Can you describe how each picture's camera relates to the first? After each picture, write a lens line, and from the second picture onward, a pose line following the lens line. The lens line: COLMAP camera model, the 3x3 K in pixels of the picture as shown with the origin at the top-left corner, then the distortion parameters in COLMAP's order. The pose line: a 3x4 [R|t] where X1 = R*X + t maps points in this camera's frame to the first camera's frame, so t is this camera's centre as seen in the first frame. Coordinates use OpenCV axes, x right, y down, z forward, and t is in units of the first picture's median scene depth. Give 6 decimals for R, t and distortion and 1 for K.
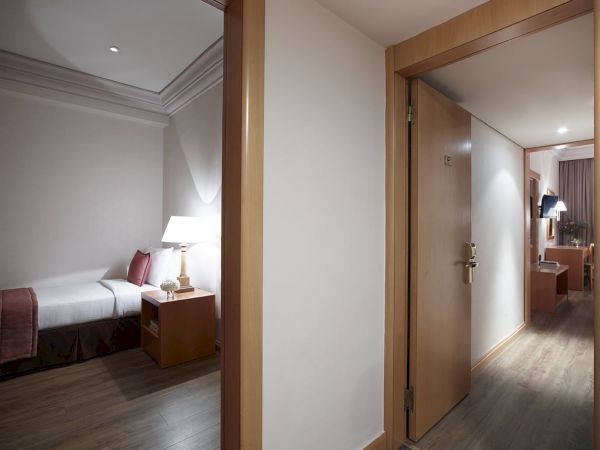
lens RADIAL K [[314.9, 0, 300.0], [0, 314.9, 225.0], [0, 0, 1]] dist [-0.001813, -0.000181]
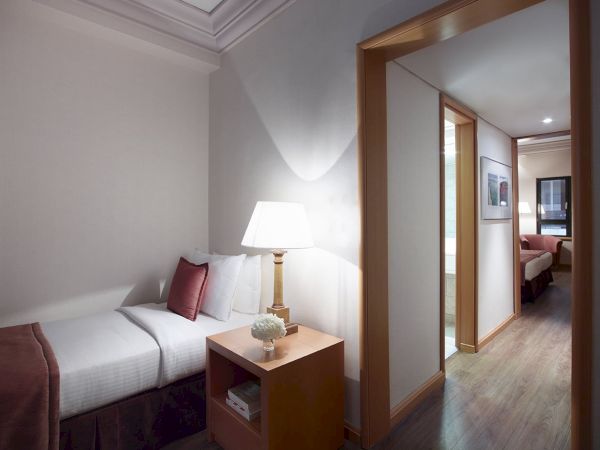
lens RADIAL K [[317.9, 0, 301.5], [0, 317.9, 213.8], [0, 0, 1]] dist [0.016294, -0.000162]
pose [[0.999435, -0.008886, 0.032421, -0.341270], [0.009206, 0.999910, -0.009758, 0.000413], [-0.032332, 0.010051, 0.999427, 0.408901]]
